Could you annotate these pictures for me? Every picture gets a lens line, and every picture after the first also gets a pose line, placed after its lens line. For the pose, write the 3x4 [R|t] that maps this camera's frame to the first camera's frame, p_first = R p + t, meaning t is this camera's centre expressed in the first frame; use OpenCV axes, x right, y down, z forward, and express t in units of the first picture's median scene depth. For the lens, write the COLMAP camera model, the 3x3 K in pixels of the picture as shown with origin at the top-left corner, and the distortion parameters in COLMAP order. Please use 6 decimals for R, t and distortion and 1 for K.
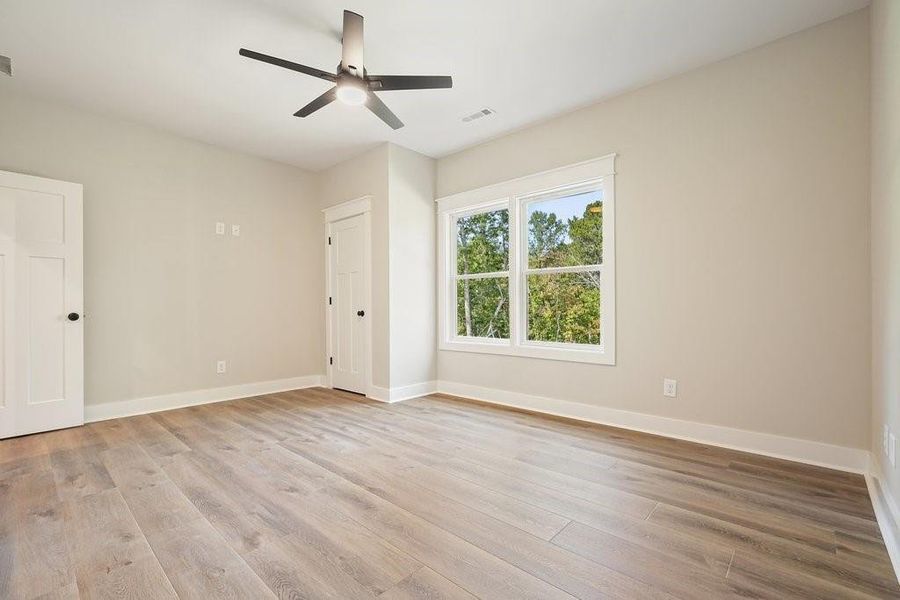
lens RADIAL K [[396.9, 0, 450.7], [0, 396.9, 306.9], [0, 0, 1]] dist [-0.012501, 0.004174]
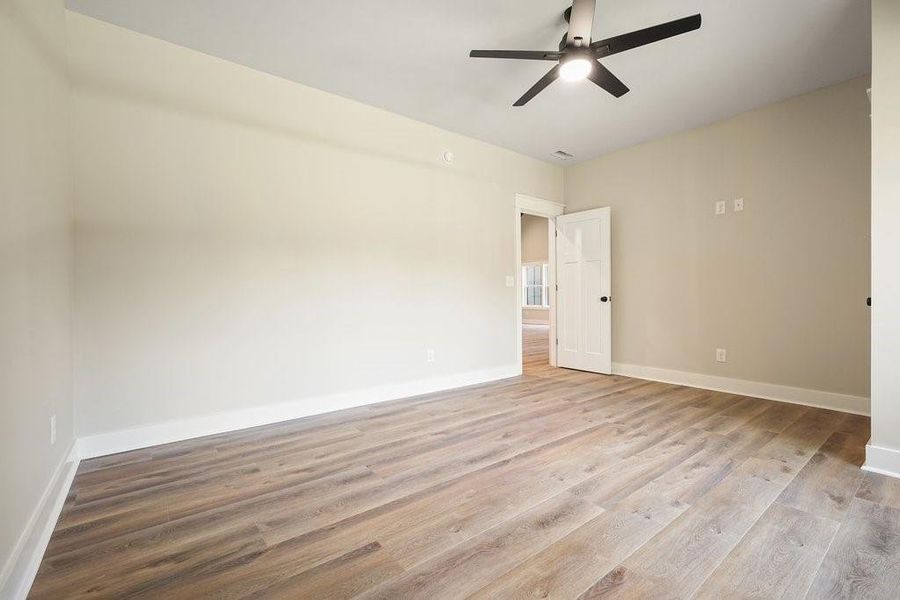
lens RADIAL K [[396.9, 0, 449.0], [0, 396.9, 300.7], [0, 0, 1]] dist [-0.012501, 0.004174]
pose [[-0.171520, 0.020419, -0.984969, 0.626051], [0.011301, 0.999760, 0.018757, -0.003374], [0.985116, -0.007914, -0.171710, 0.725114]]
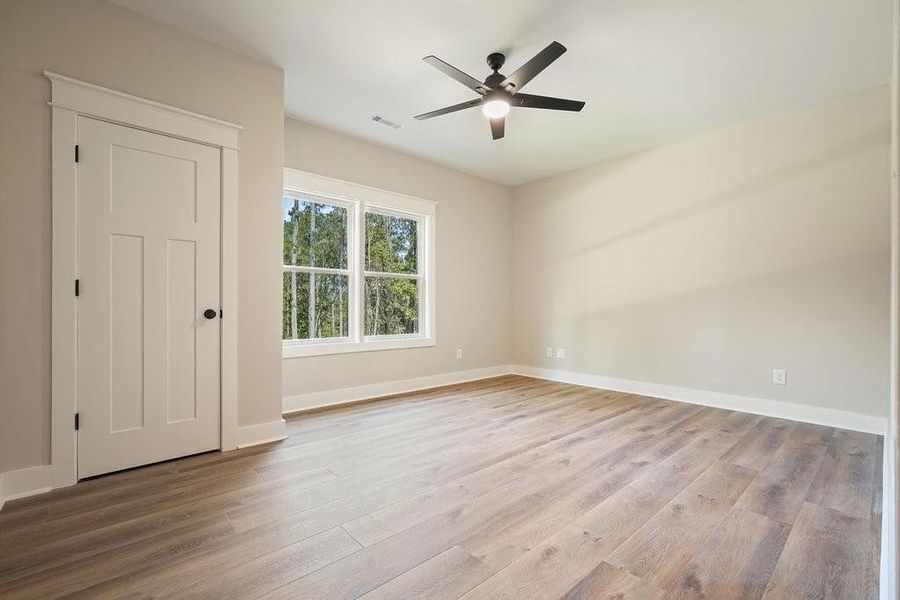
lens RADIAL K [[396.9, 0, 448.2], [0, 396.9, 304.3], [0, 0, 1]] dist [-0.012501, 0.004174]
pose [[0.103220, 0.007824, 0.994628, -1.124422], [-0.008340, 0.999941, -0.007001, 0.004493], [-0.994624, -0.007572, 0.103279, 0.857295]]
